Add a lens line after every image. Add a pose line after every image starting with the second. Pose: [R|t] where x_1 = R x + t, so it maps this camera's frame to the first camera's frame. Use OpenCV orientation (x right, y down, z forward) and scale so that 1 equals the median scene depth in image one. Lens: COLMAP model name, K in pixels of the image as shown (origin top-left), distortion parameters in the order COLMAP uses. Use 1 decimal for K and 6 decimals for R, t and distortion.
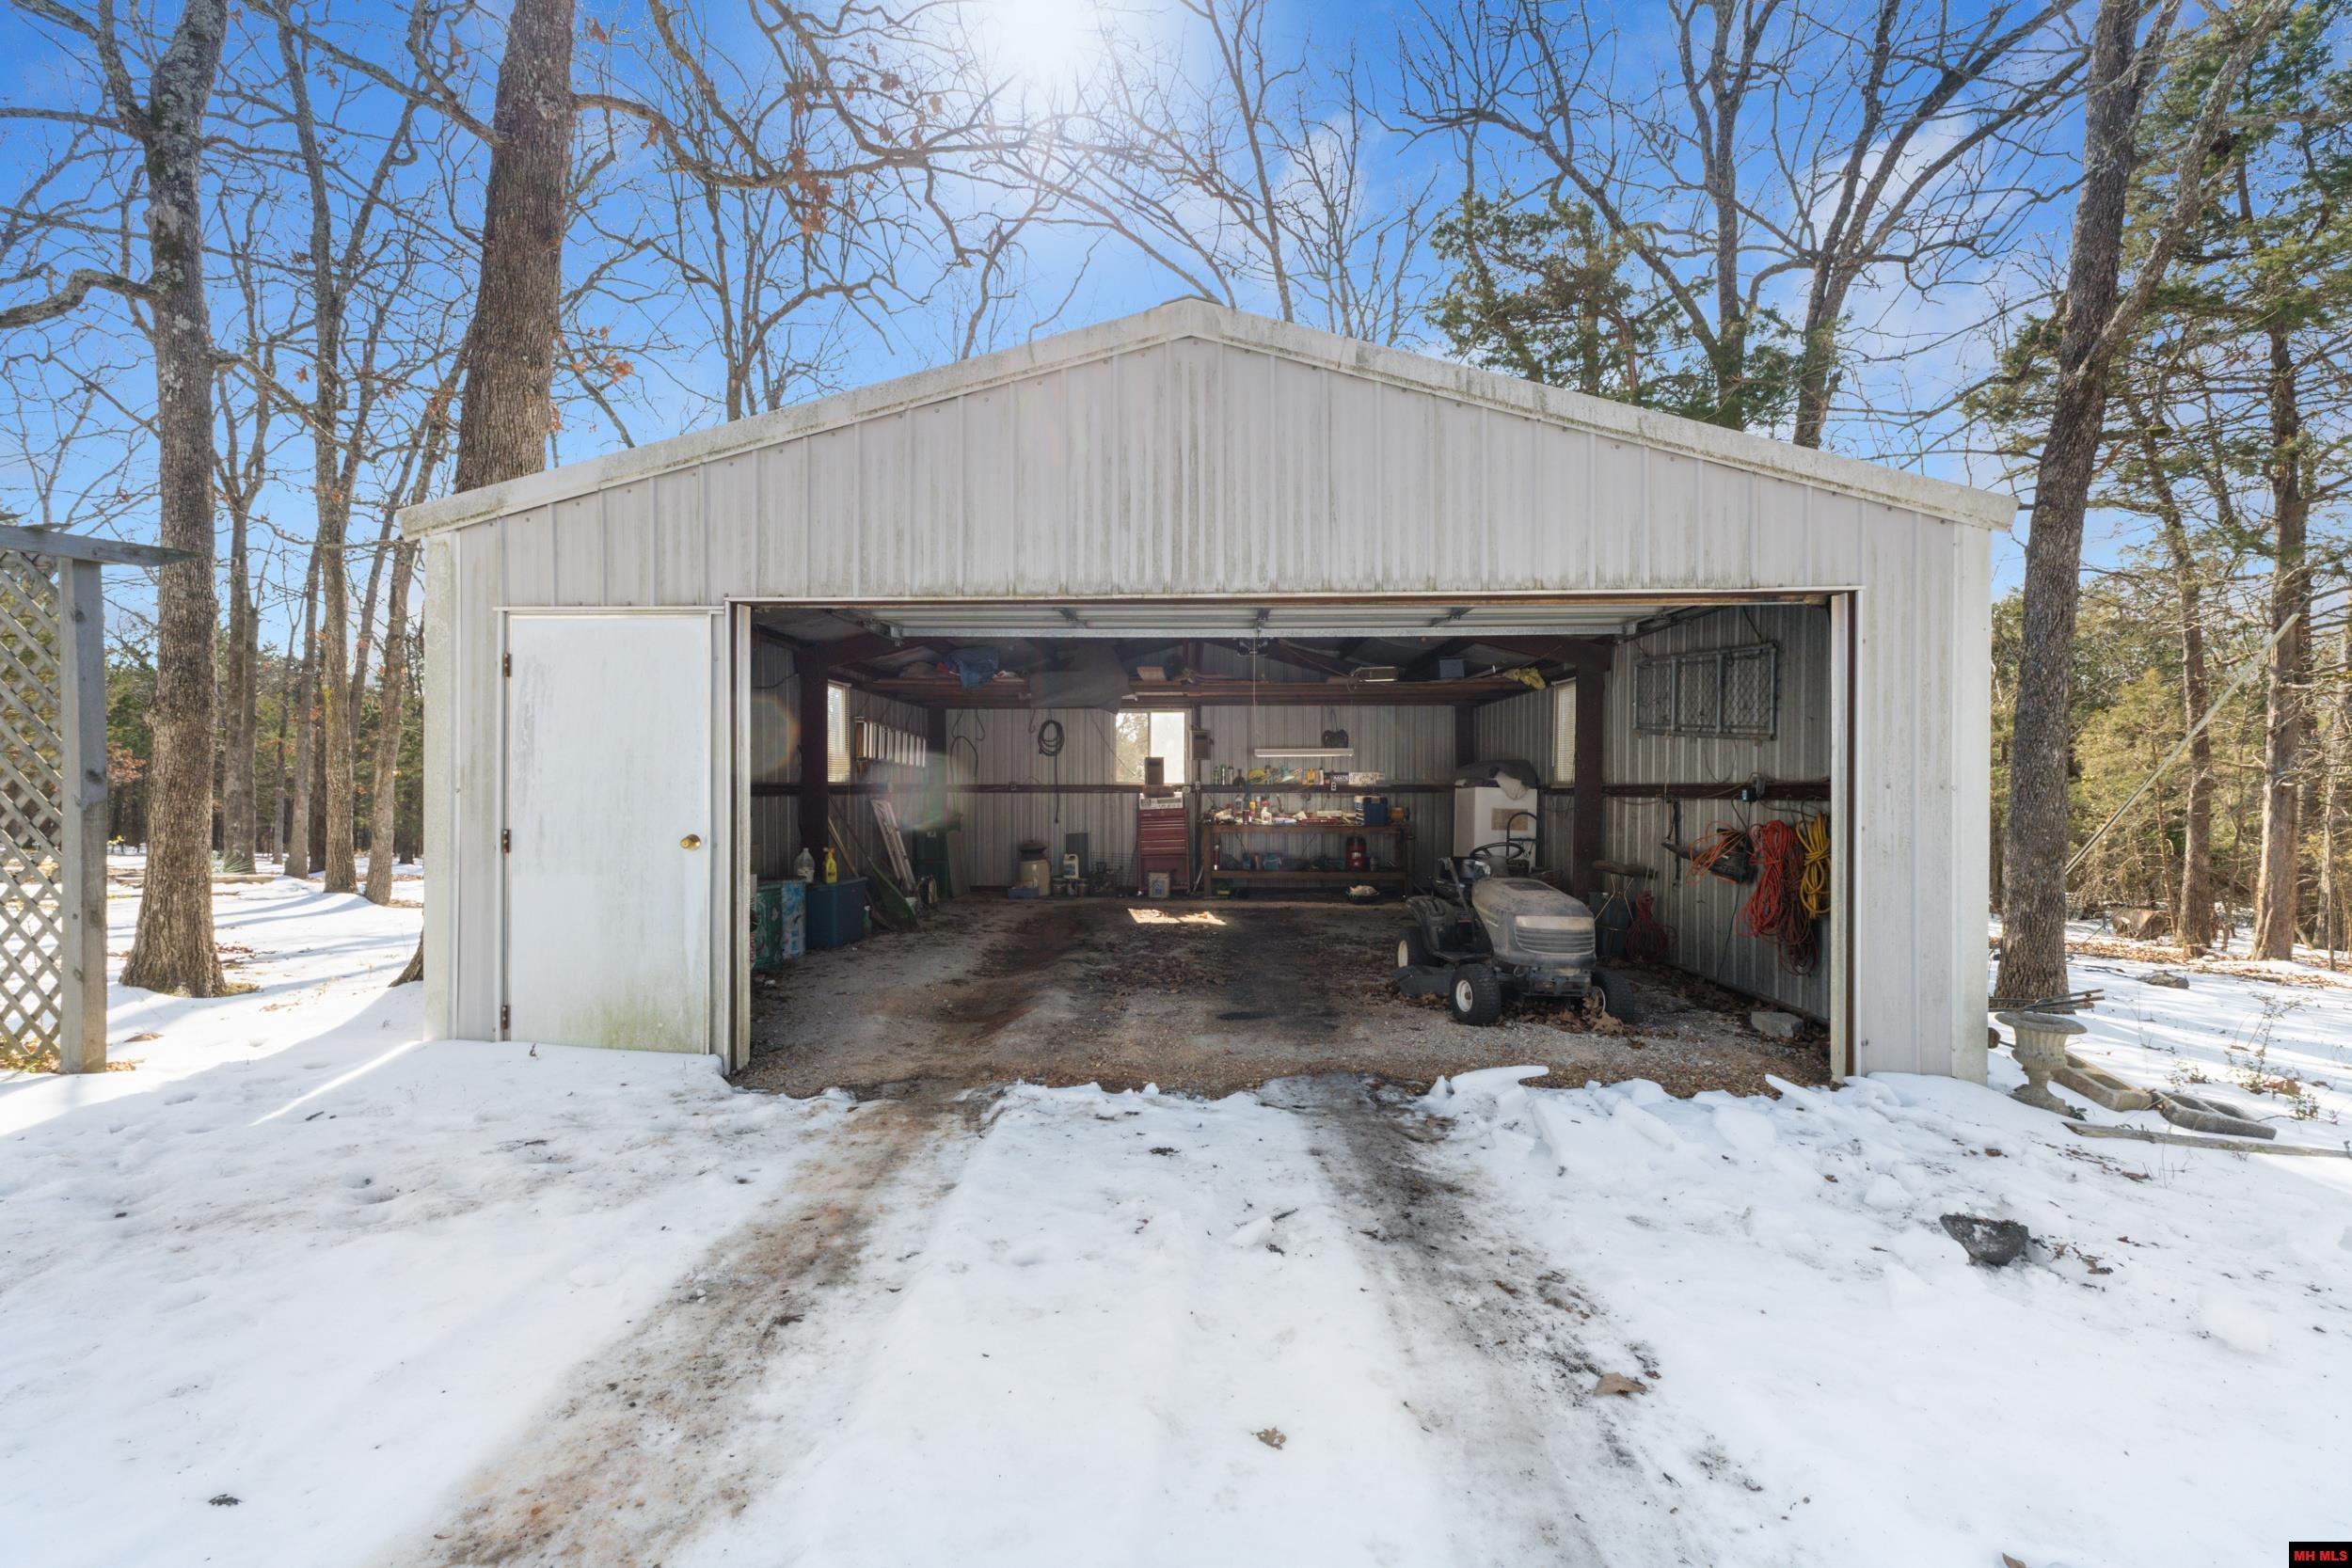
lens RADIAL K [[1012.8, 0, 1169.2], [0, 1012.8, 788.3], [0, 0, 1]] dist [0.003455, 0.000657]
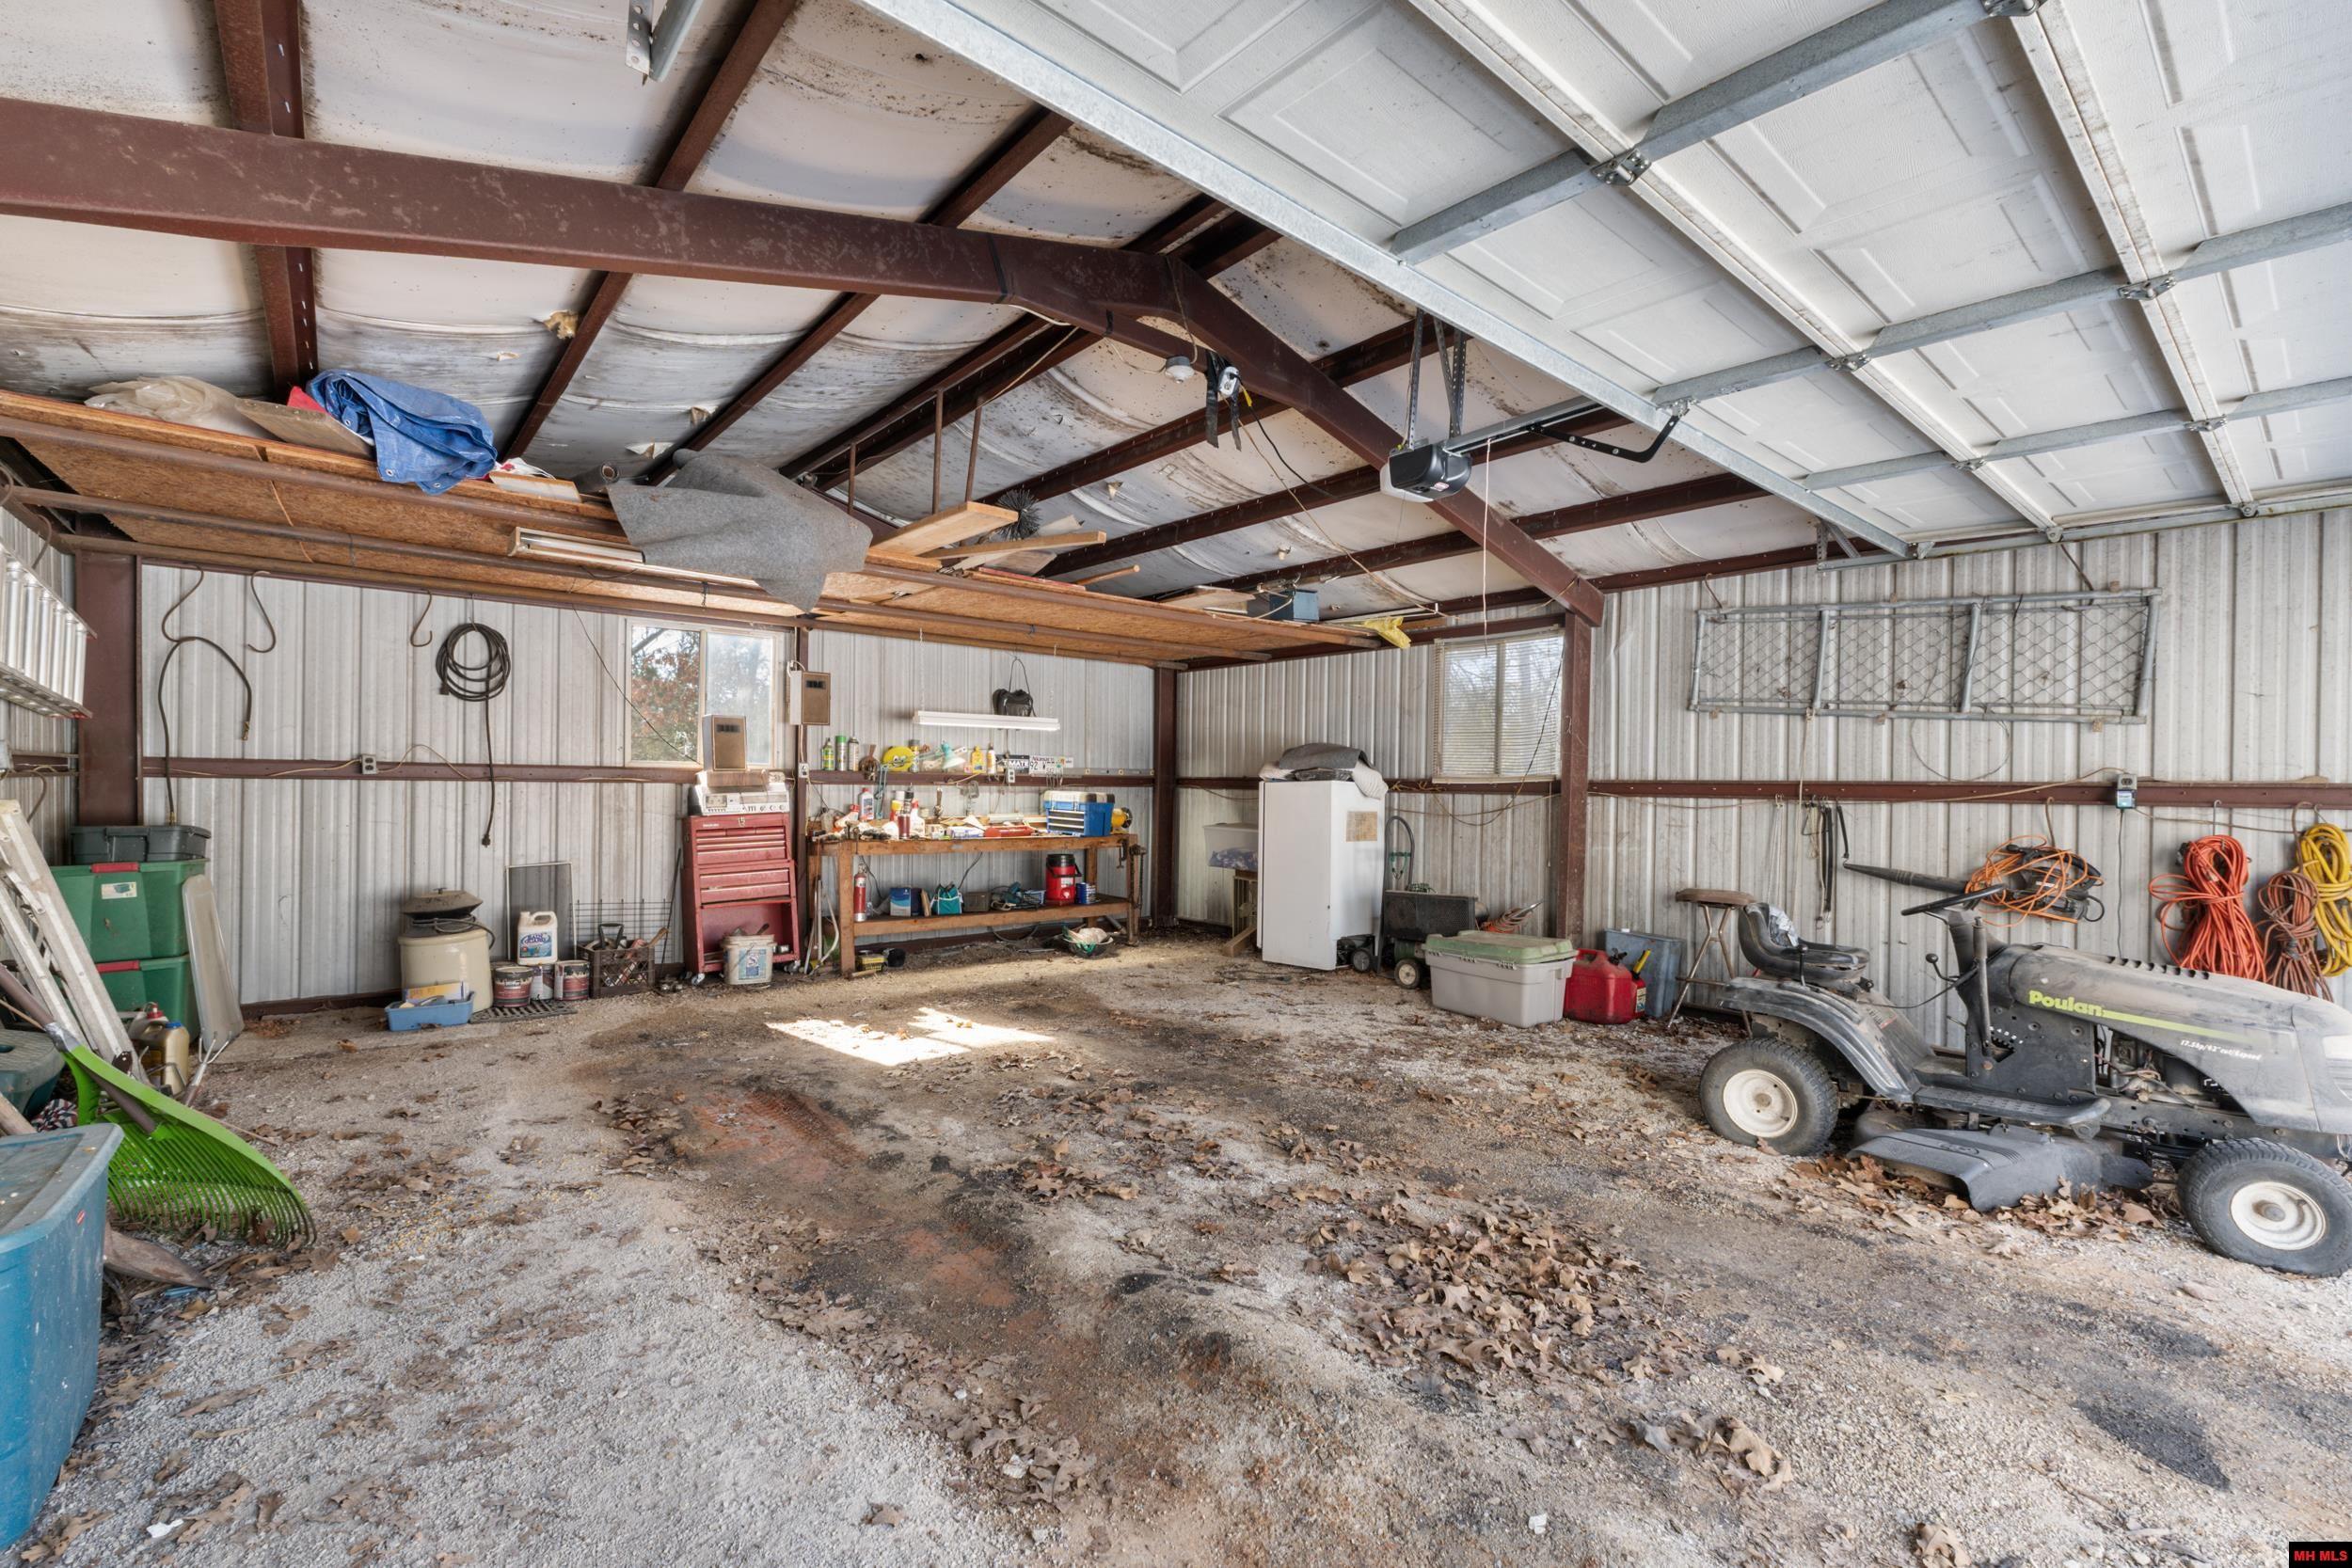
lens RADIAL K [[1012.8, 0, 1184.2], [0, 1012.8, 784.6], [0, 0, 1]] dist [0.003455, 0.000657]
pose [[0.740141, 0.008494, 0.672398, -0.192420], [-0.012281, 0.999924, 0.000886, 0.001764], [-0.672339, -0.008913, 0.740190, 0.451866]]
